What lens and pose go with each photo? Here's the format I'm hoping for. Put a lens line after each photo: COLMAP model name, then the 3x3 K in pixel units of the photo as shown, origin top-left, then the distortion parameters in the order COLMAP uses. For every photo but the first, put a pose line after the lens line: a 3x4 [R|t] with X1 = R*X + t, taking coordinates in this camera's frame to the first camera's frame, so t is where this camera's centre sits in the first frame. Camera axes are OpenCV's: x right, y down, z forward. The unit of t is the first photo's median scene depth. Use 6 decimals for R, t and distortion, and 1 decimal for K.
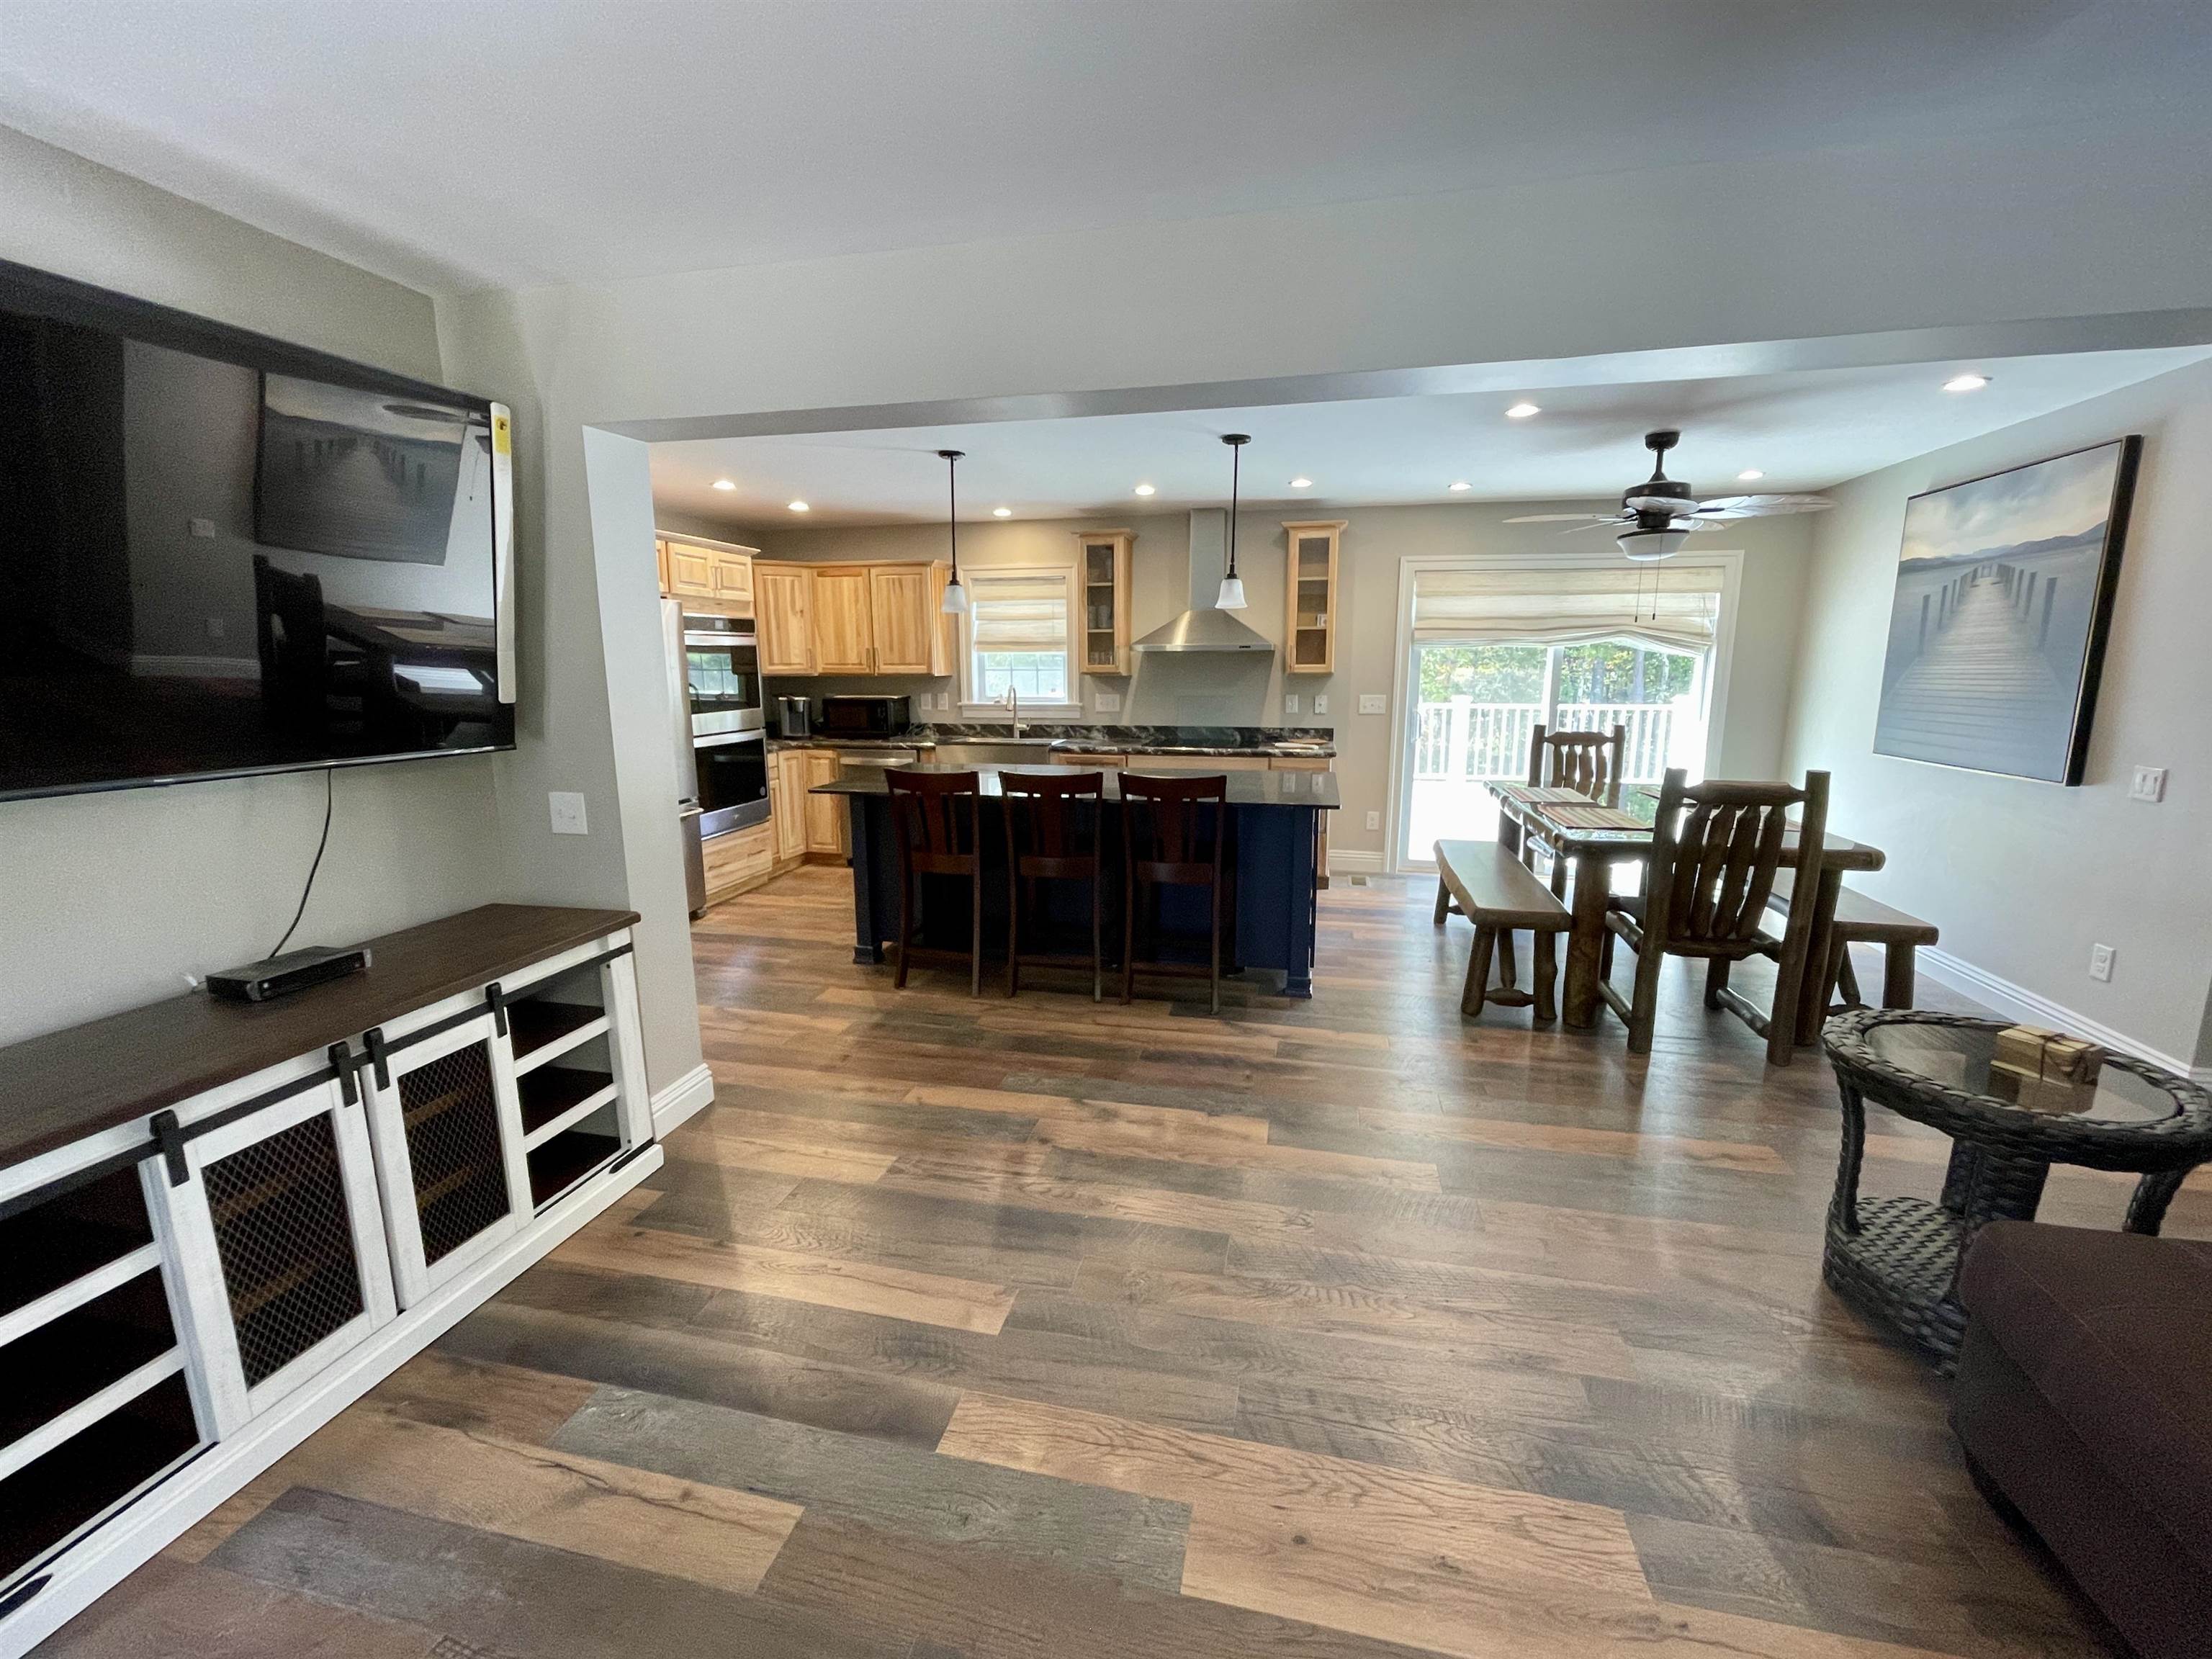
lens RADIAL K [[904.2, 0, 1106.0], [0, 904.2, 829.5], [0, 0, 1]] dist [0.001761, 0.000398]
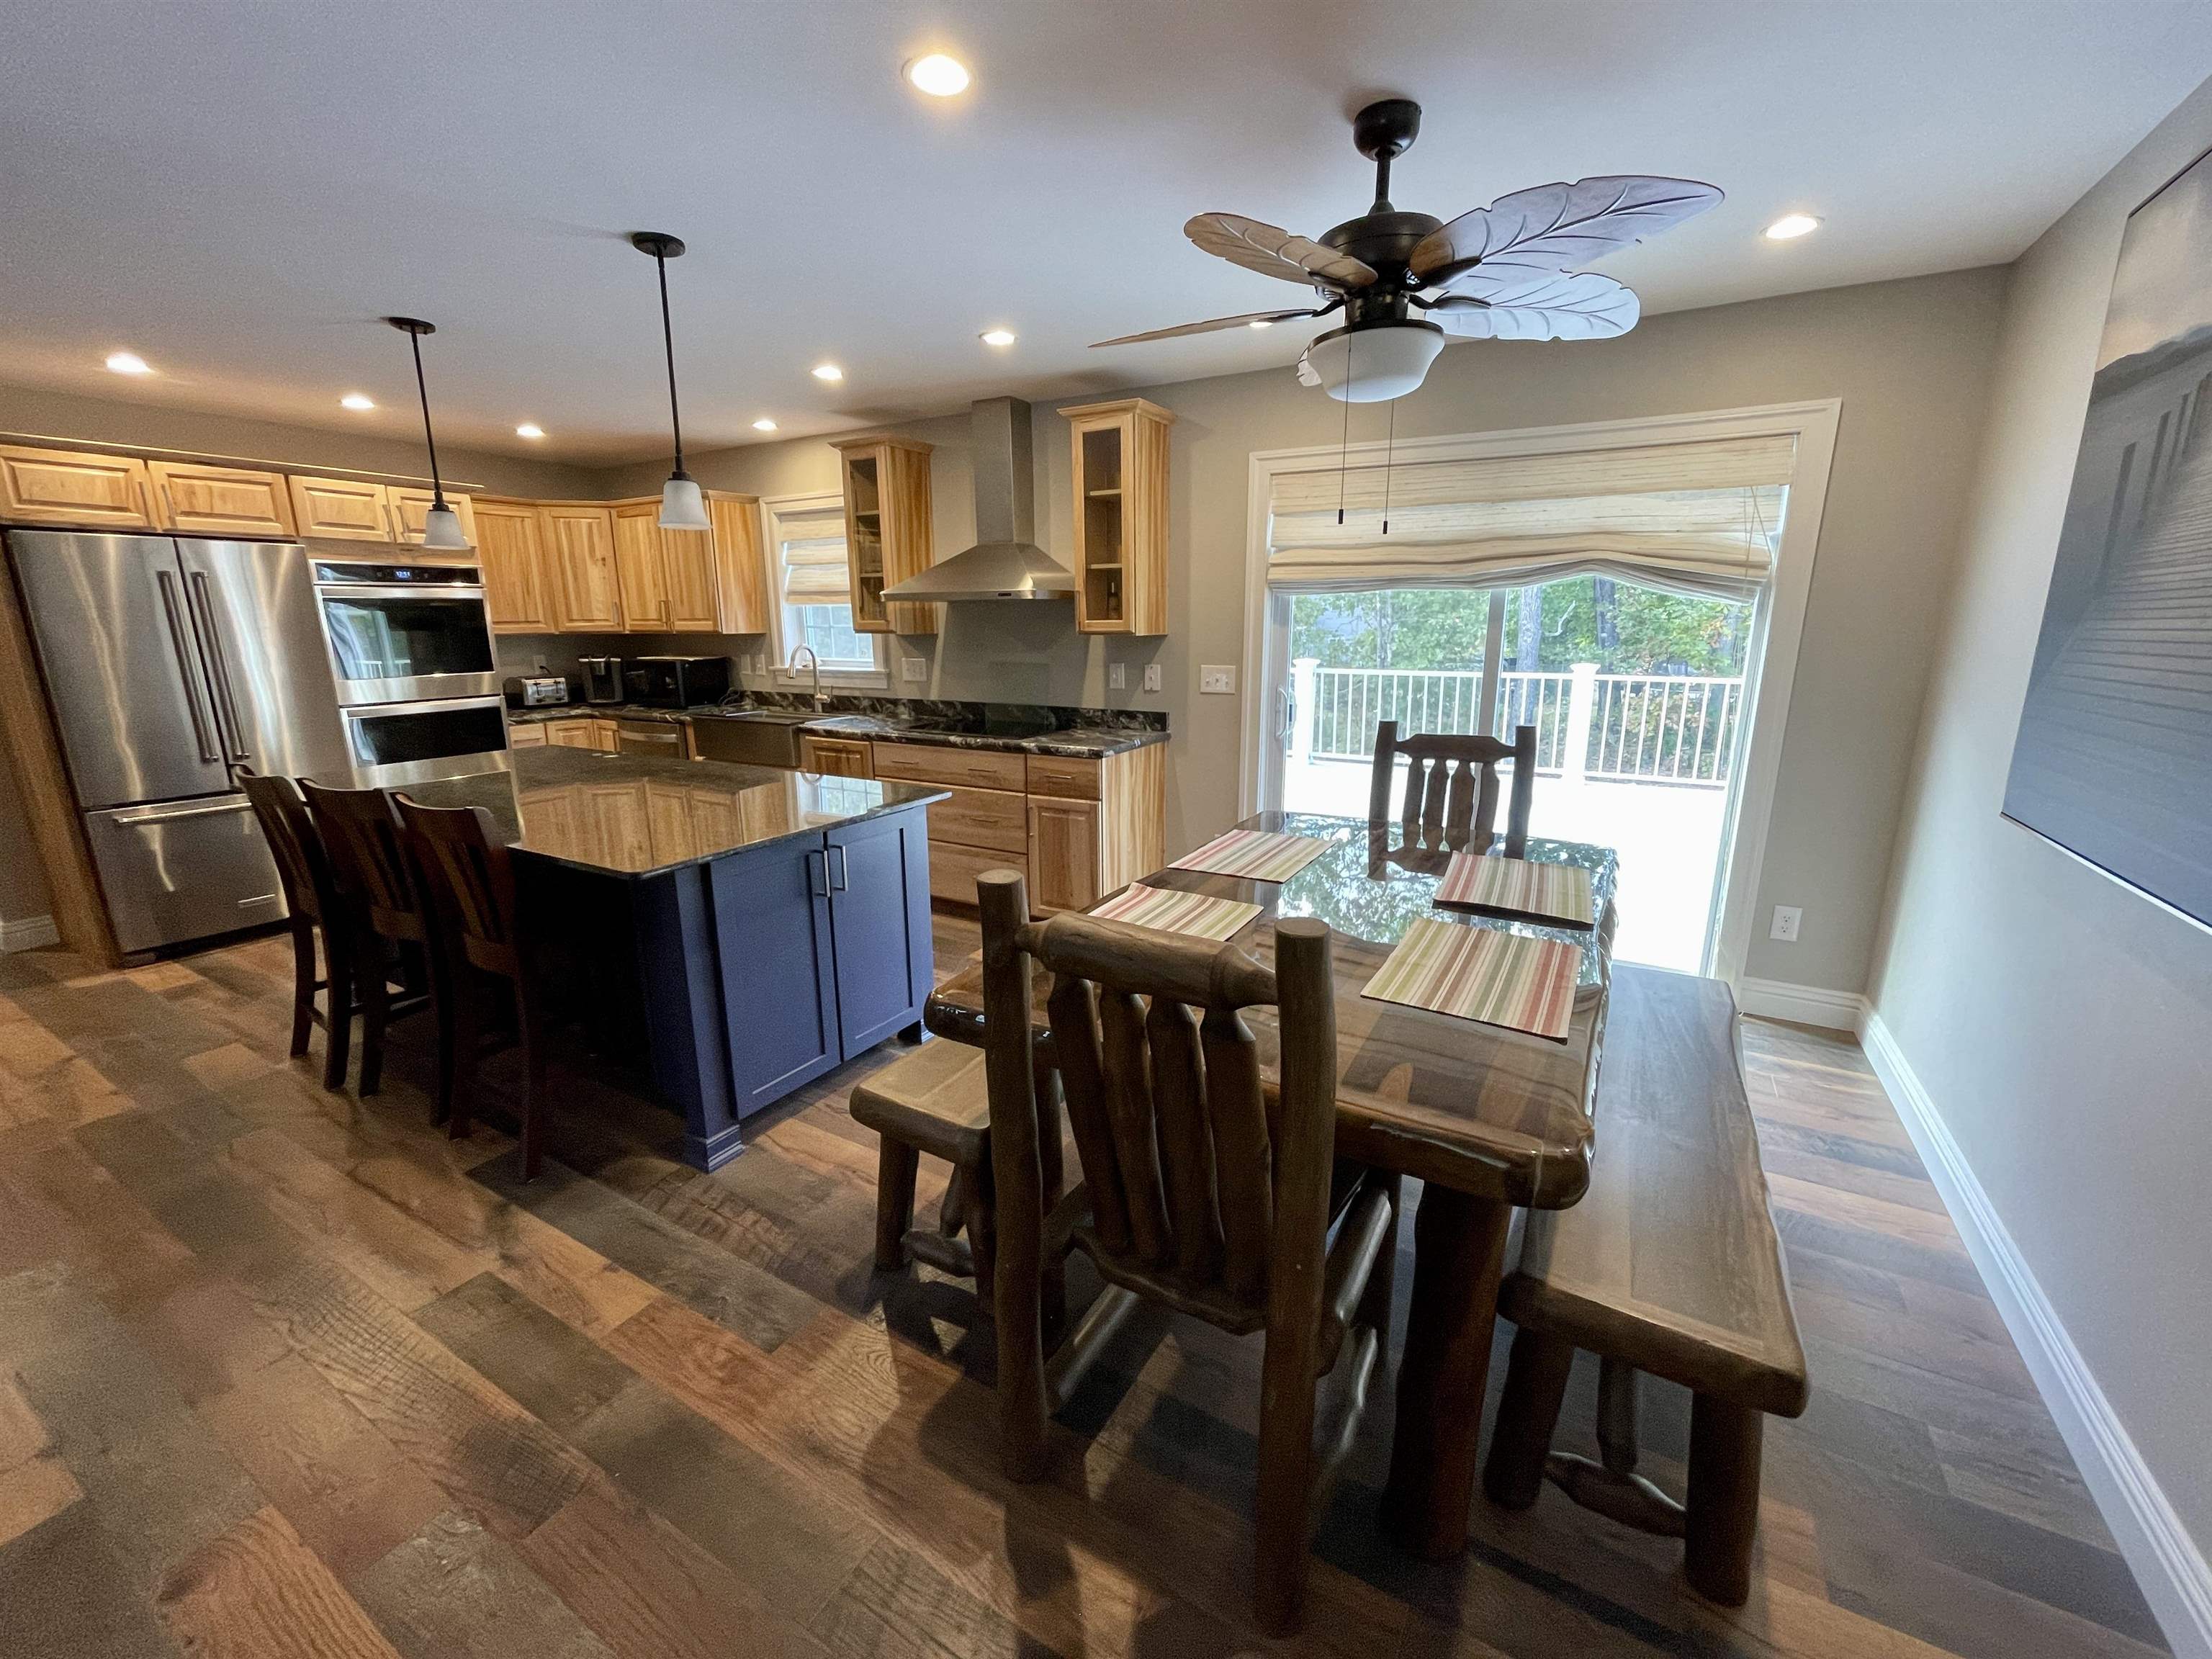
lens RADIAL K [[890.2, 0, 1100.6], [0, 890.2, 825.1], [0, 0, 1]] dist [-0.000071, -0.000279]
pose [[0.955644, 0.064563, -0.287359, 0.488922], [-0.051567, 0.997285, 0.052577, -0.070990], [0.289973, -0.035427, 0.956379, 0.395720]]
